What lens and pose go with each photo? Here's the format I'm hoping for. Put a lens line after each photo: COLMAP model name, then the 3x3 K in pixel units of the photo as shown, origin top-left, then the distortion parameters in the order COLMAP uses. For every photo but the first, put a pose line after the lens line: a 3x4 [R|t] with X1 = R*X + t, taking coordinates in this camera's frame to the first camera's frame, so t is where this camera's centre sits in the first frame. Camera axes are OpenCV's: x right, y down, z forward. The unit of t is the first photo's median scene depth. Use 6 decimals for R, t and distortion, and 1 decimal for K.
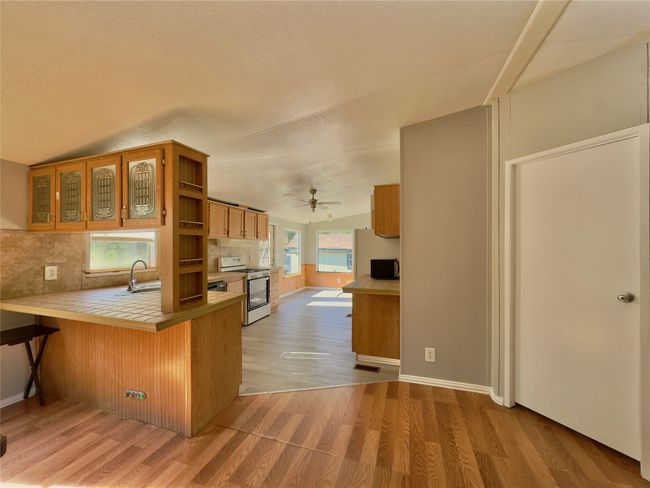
lens RADIAL K [[261.8, 0, 325.0], [0, 261.8, 244.0], [0, 0, 1]] dist [-0.002775, 0.000278]
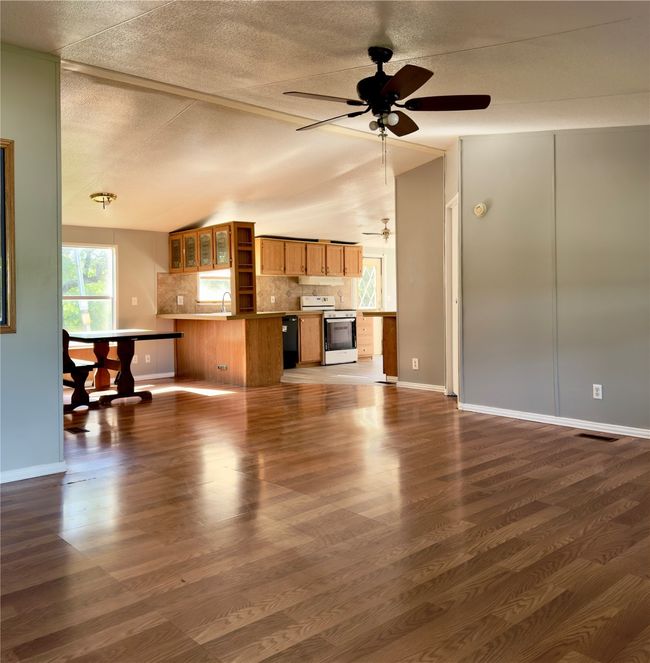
lens RADIAL K [[619.5, 0, 319.3], [0, 619.5, 298.0], [0, 0, 1]] dist [0.155649, -0.233599]
pose [[0.861019, -0.016092, -0.508317, 1.431801], [0.019354, 0.999812, 0.001132, 0.101787], [0.508204, -0.010813, 0.861169, -1.642703]]
